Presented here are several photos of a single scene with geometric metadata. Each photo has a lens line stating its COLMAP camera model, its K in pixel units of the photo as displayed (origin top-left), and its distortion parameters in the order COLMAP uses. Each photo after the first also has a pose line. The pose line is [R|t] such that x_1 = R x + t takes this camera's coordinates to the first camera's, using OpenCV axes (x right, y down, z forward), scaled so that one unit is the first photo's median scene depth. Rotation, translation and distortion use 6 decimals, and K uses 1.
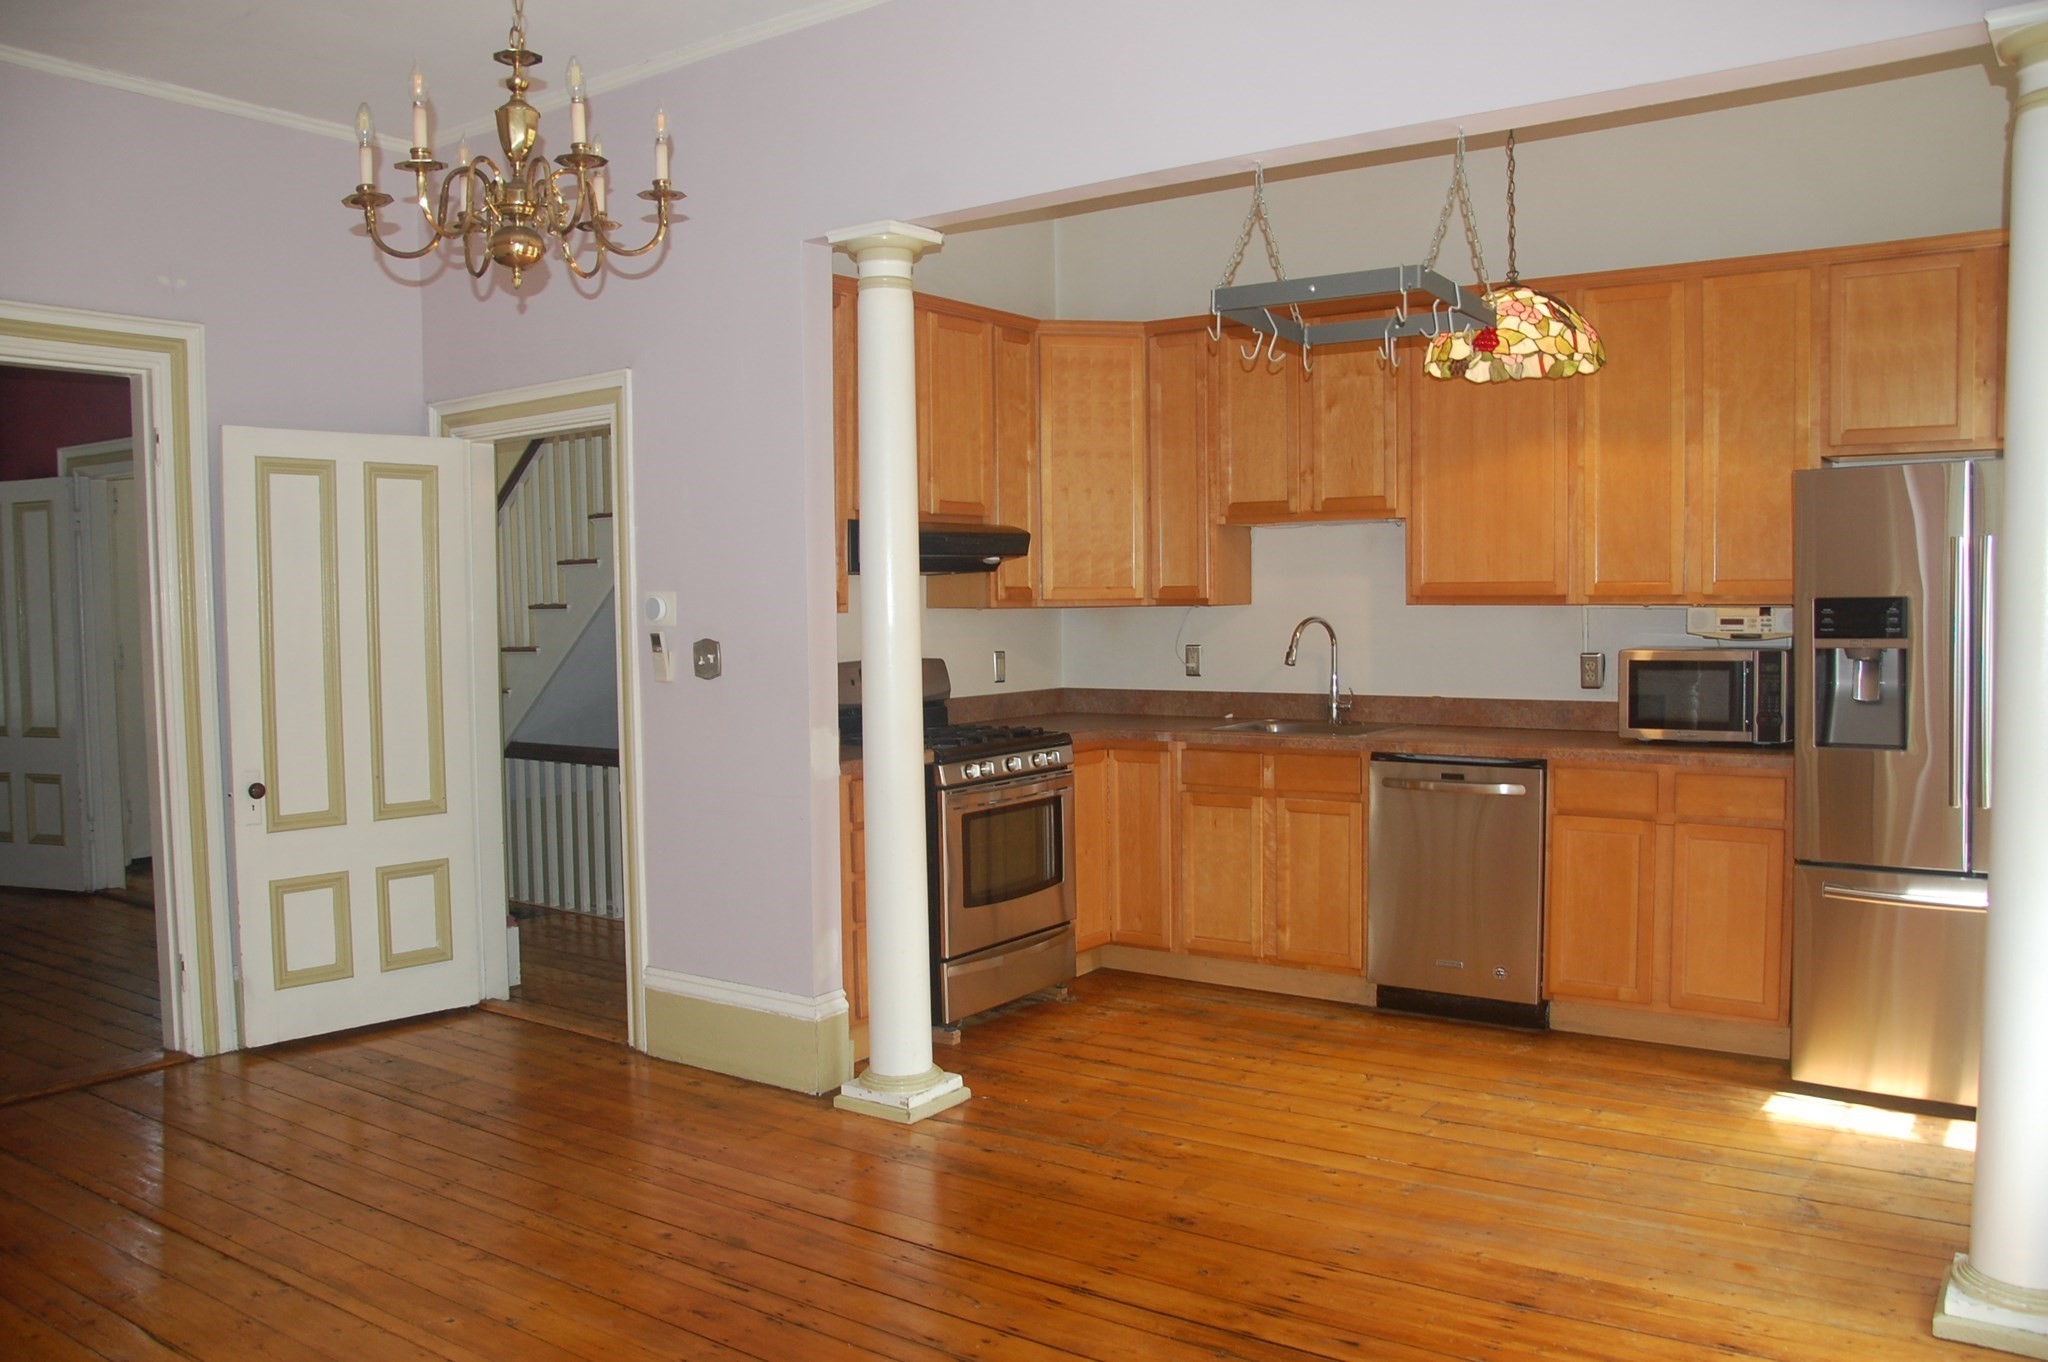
lens RADIAL K [[1619.6, 0, 1024.0], [0, 1619.6, 681.0], [0, 0, 1]] dist [-0.154826, 0.131629]
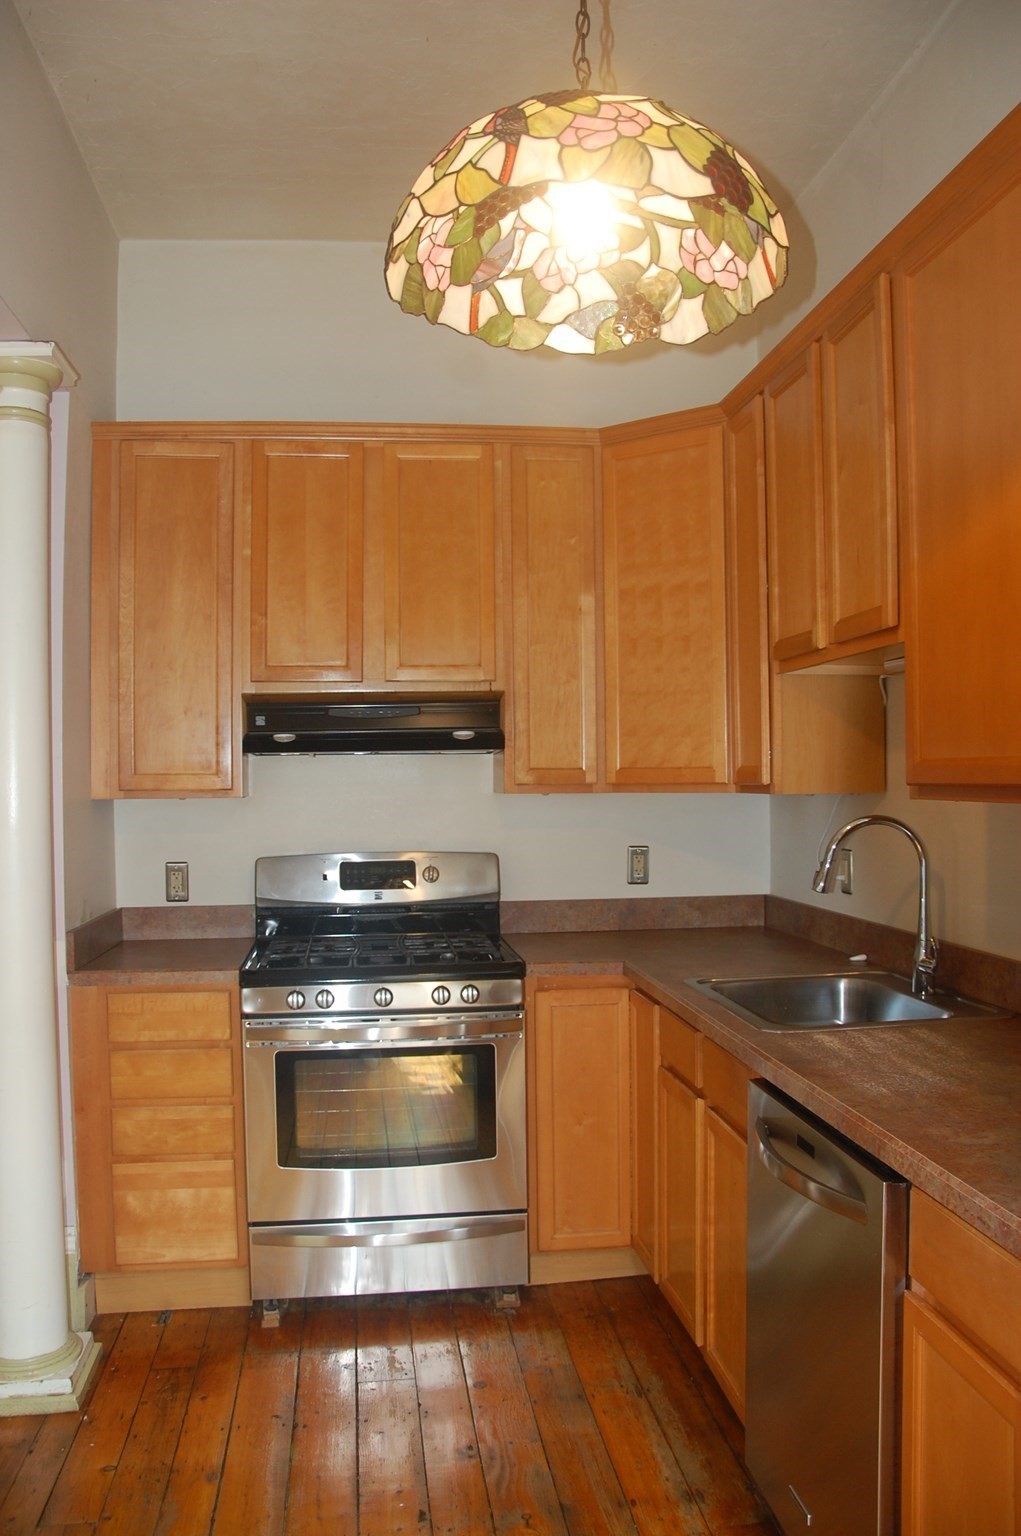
lens RADIAL K [[1214.7, 0, 510.5], [0, 1214.7, 768.0], [0, 0, 1]] dist [-0.154826, 0.131629]
pose [[0.677535, -0.005994, -0.735466, 0.522541], [-0.035824, 0.998511, -0.041140, -0.041351], [0.734618, 0.054222, 0.676311, 0.730300]]
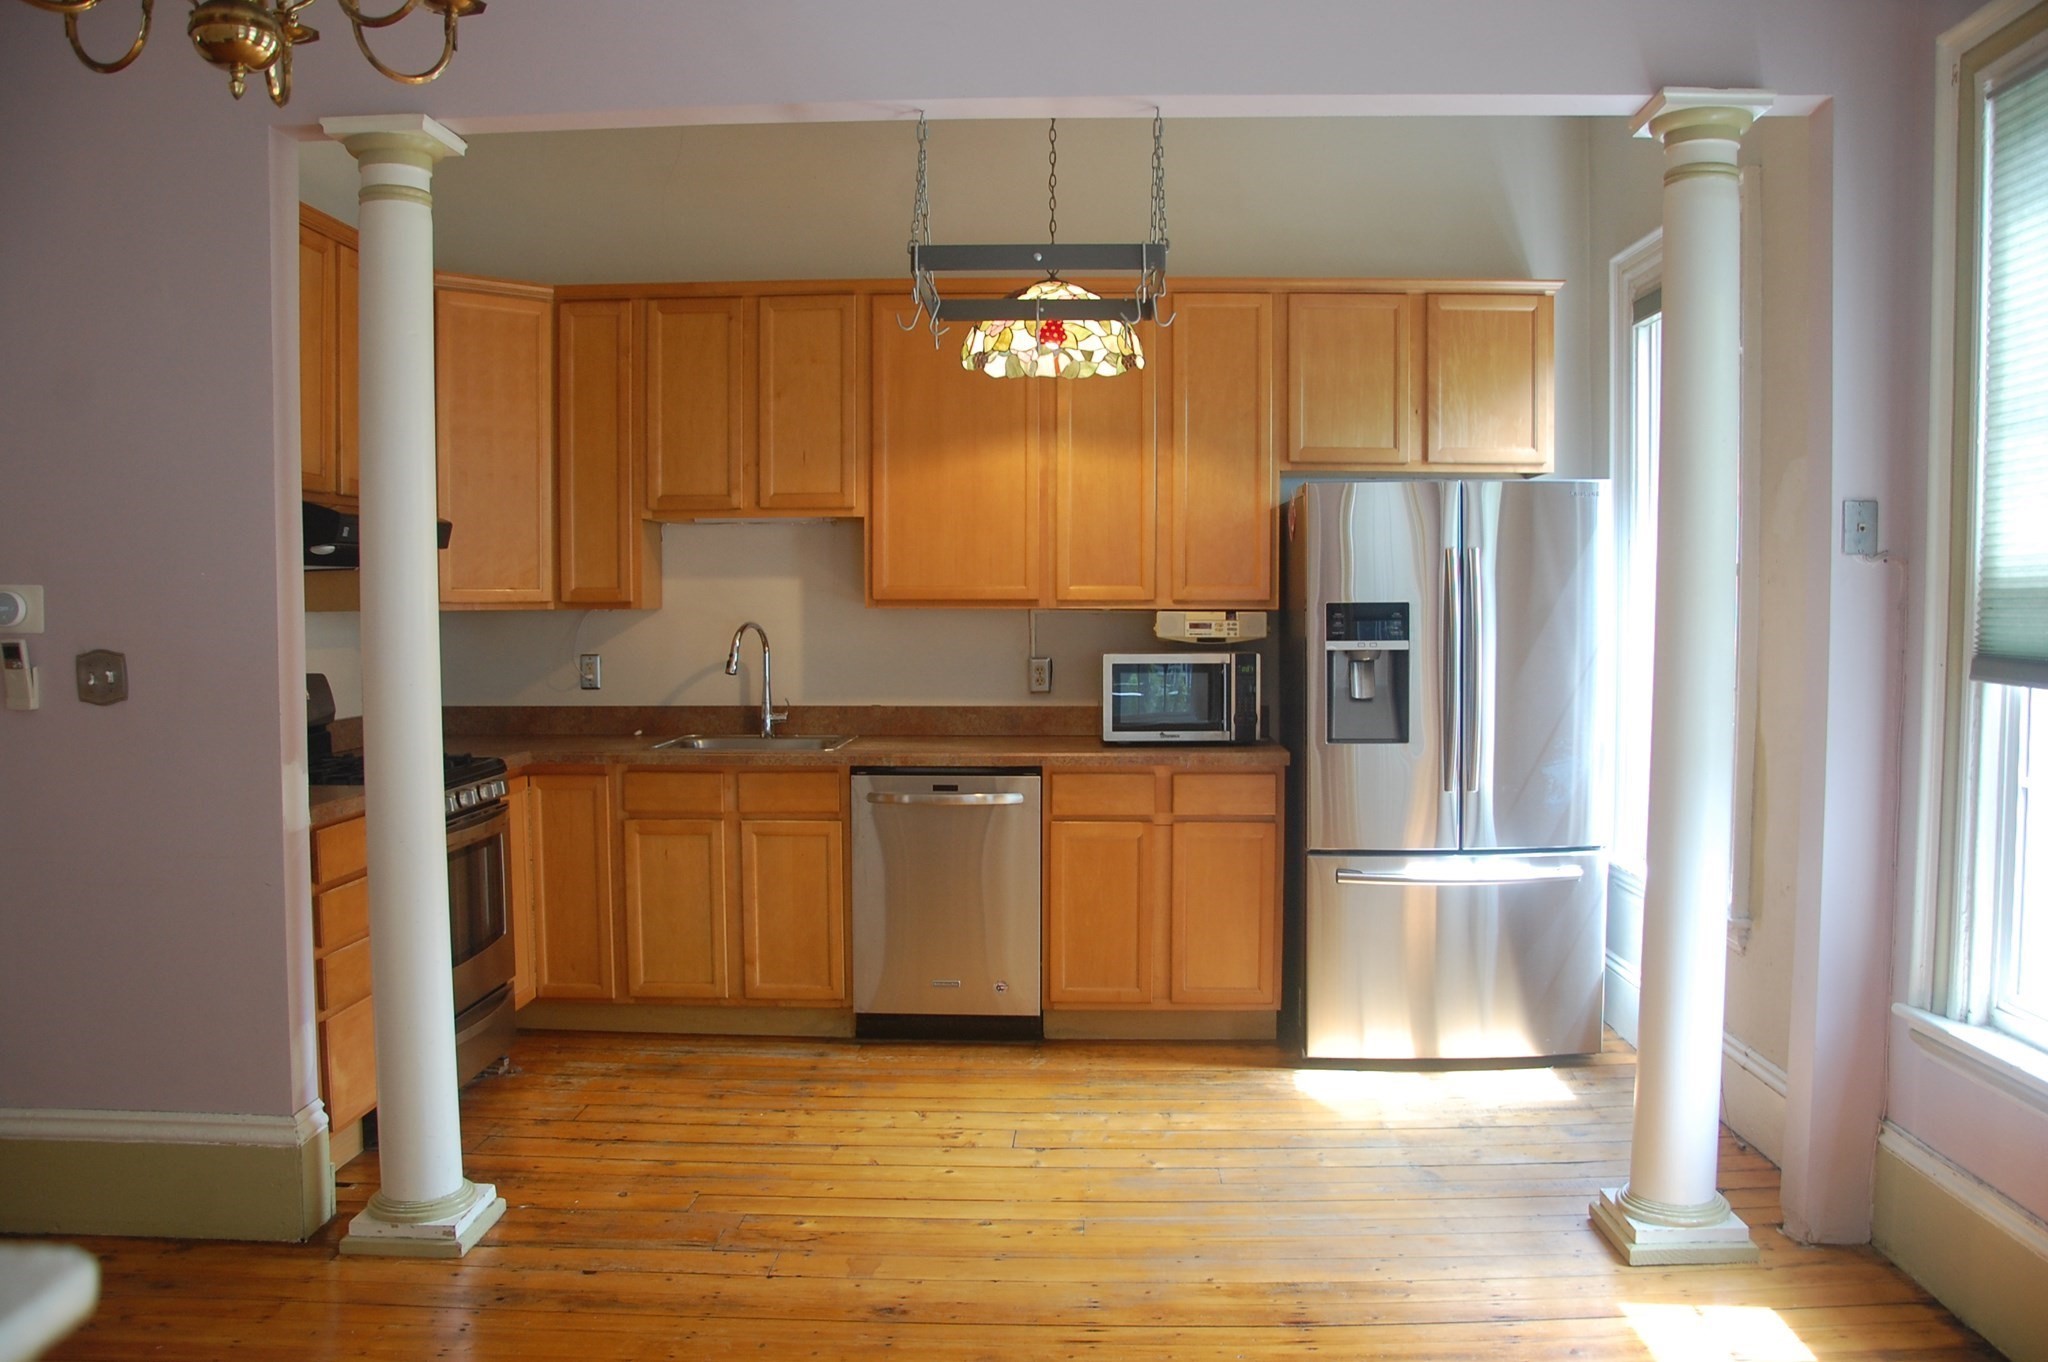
lens RADIAL K [[1619.6, 0, 1024.0], [0, 1619.6, 681.0], [0, 0, 1]] dist [-0.154826, 0.131629]
pose [[0.839336, -0.016776, 0.543354, -0.236167], [0.020297, 0.999794, -0.000485, -0.003133], [-0.543234, 0.011435, 0.839503, 0.176576]]
